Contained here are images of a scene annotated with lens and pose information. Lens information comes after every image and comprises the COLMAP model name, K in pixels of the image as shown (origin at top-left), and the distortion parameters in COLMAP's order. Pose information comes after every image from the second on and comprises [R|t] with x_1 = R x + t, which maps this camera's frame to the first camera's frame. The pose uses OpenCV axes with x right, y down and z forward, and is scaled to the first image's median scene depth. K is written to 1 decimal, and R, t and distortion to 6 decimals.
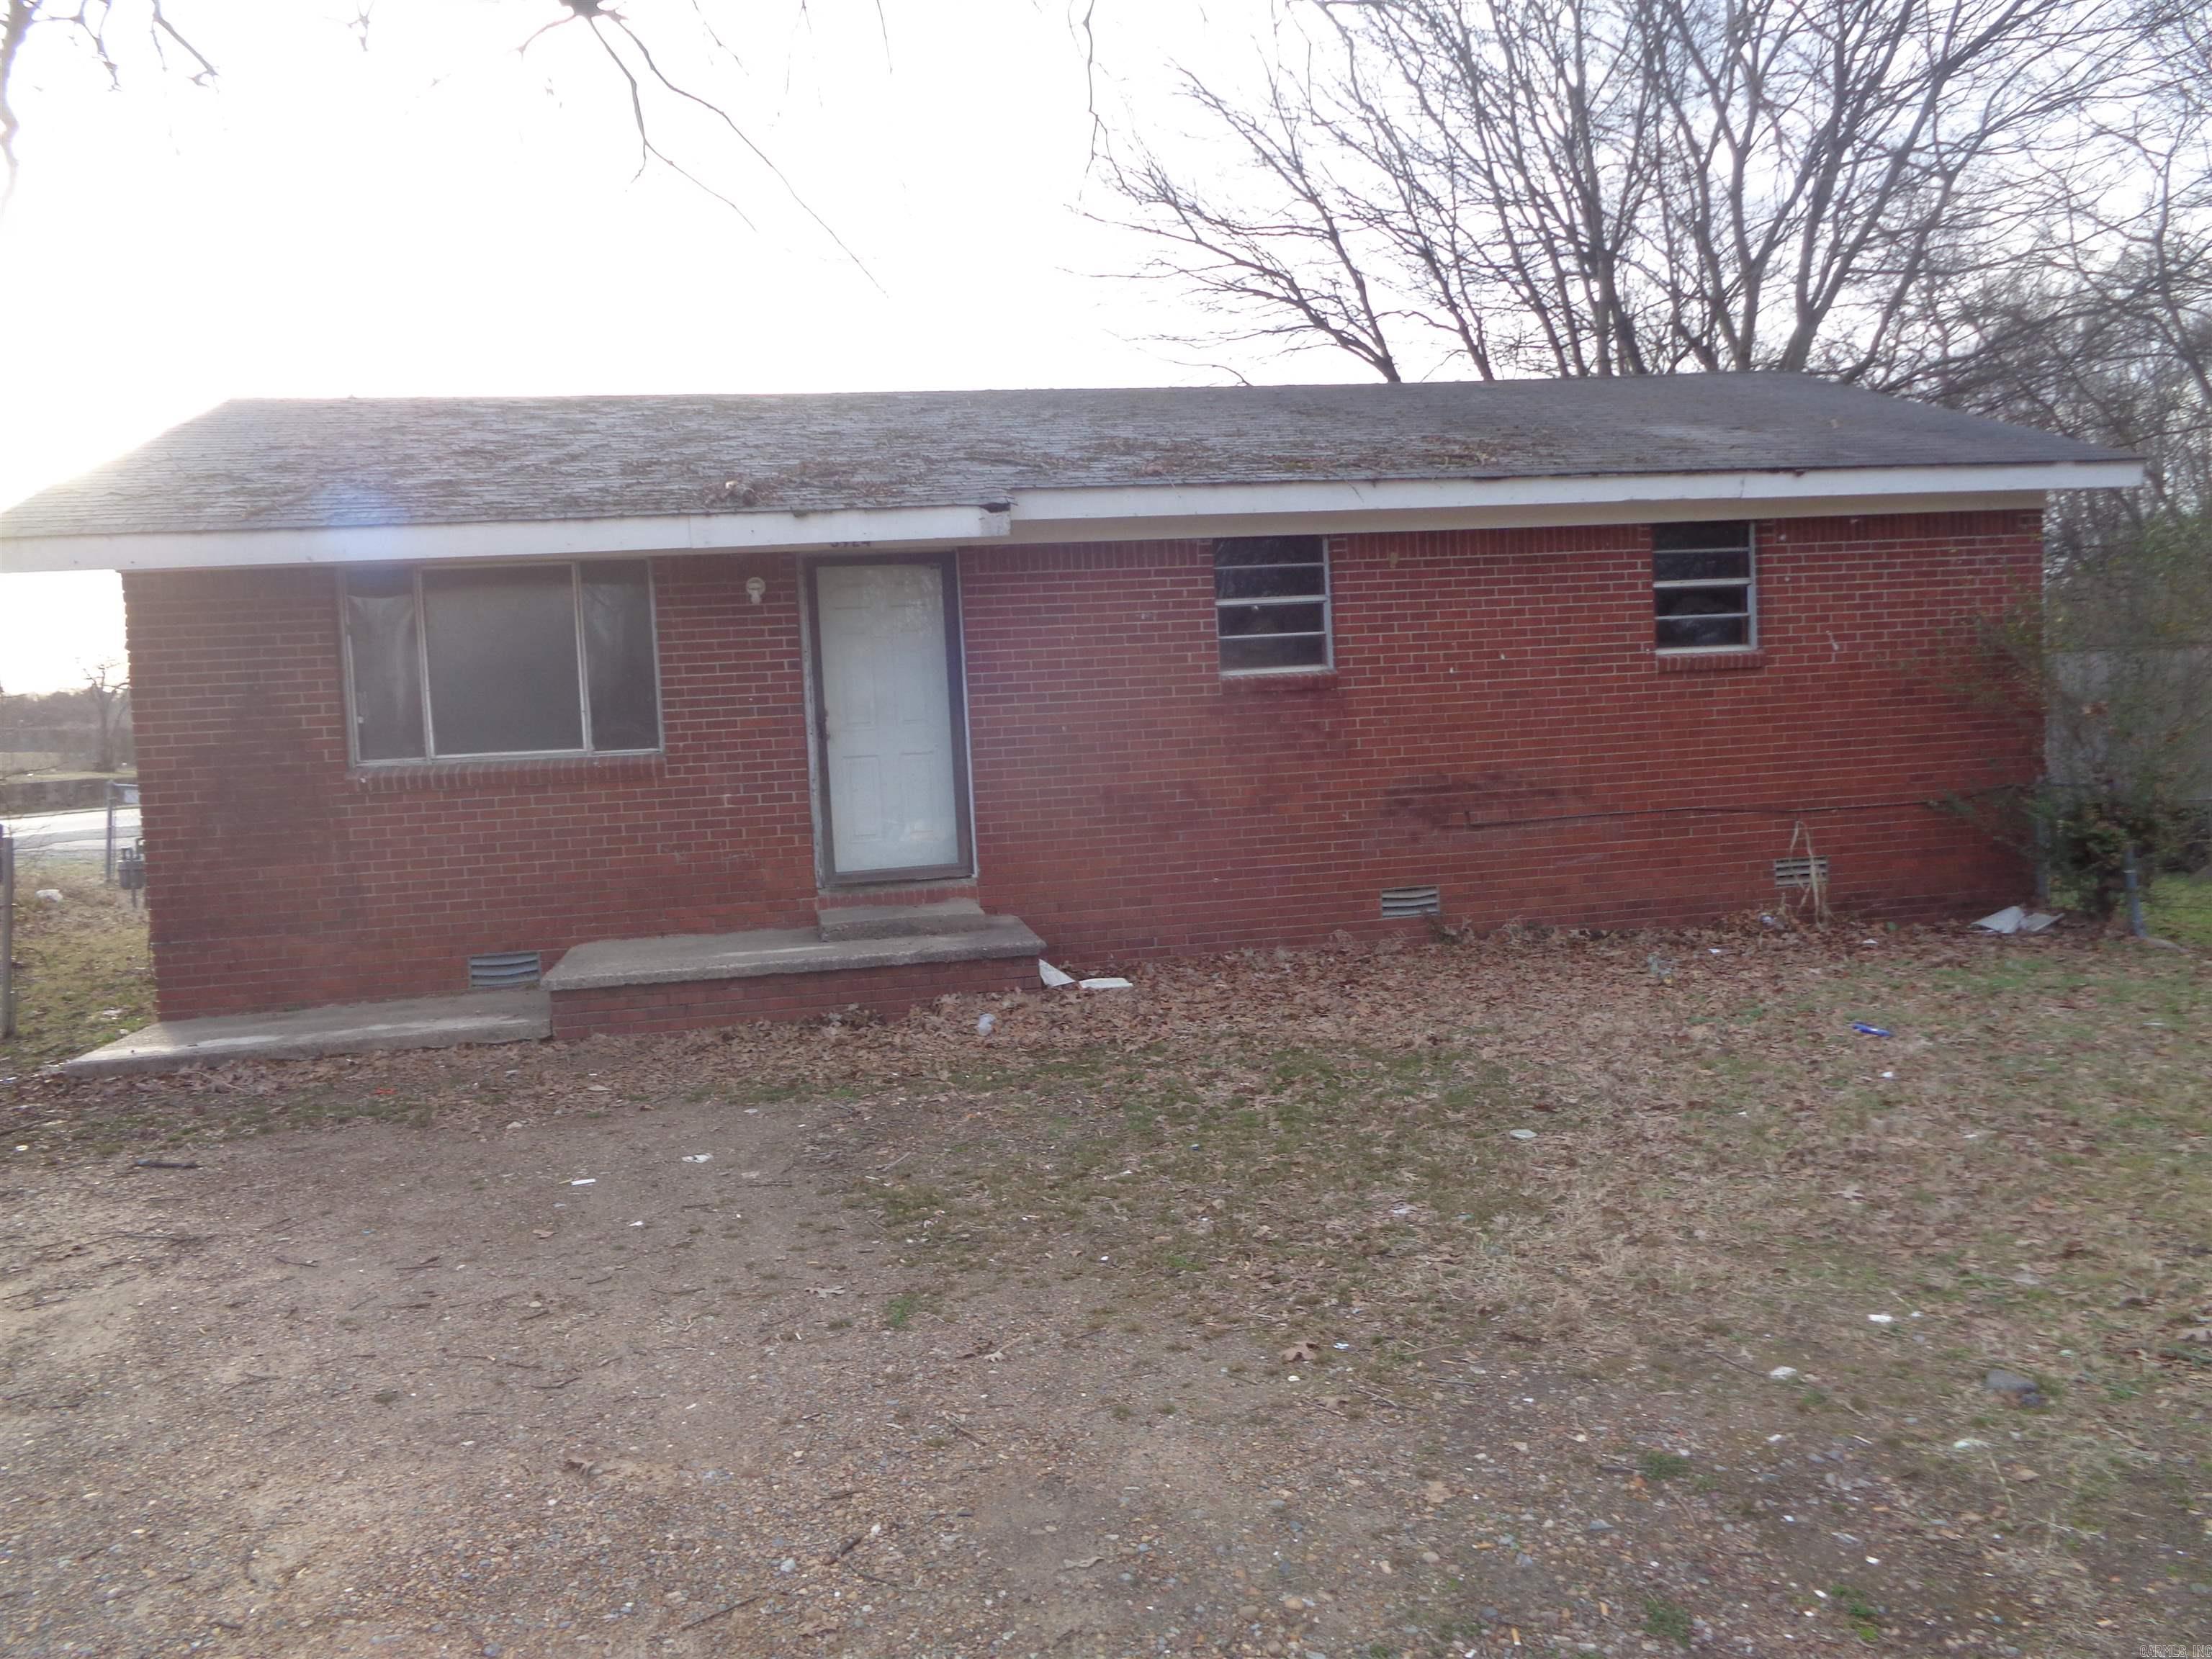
lens RADIAL K [[1651.0, 0, 1106.0], [0, 1651.0, 829.5], [0, 0, 1]] dist [-0.075553, 0.004099]
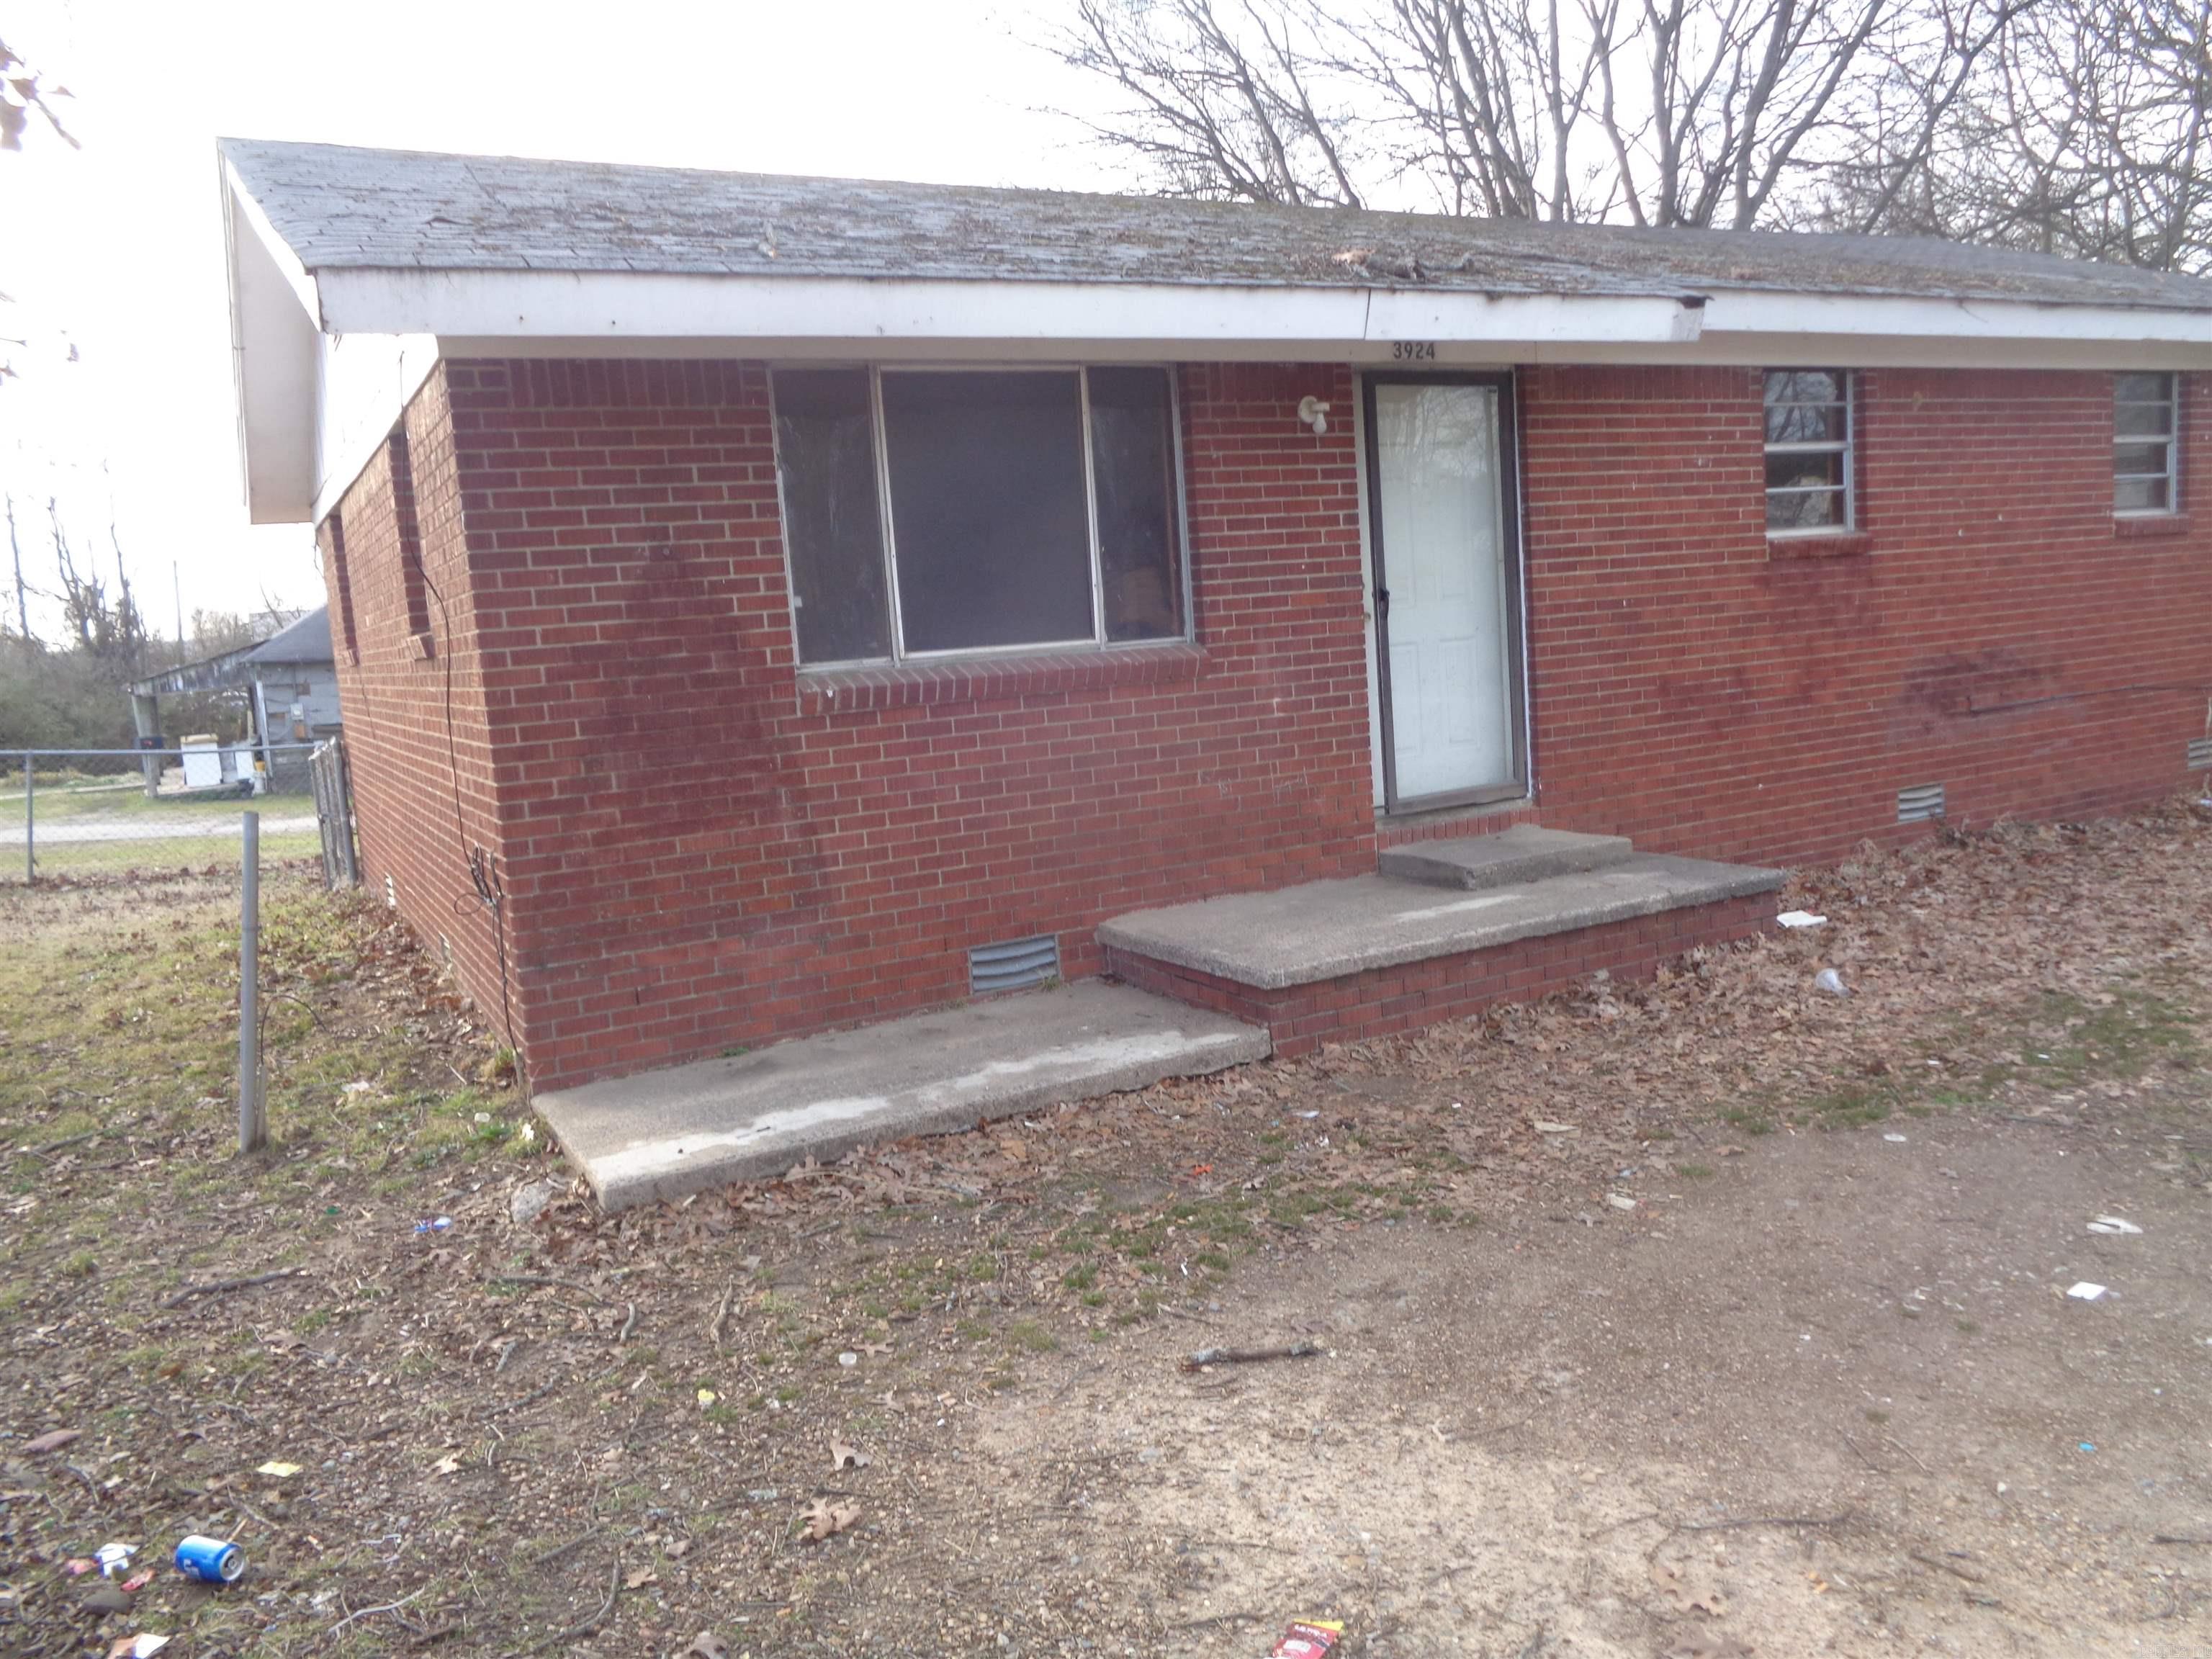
lens RADIAL K [[1674.5, 0, 1104.8], [0, 1674.5, 871.9], [0, 0, 1]] dist [-0.086367, 0.006300]
pose [[0.965152, -0.063137, 0.253958, -0.493812], [0.045807, 0.996236, 0.073590, -0.002884], [-0.257649, -0.059392, 0.964412, 0.302470]]
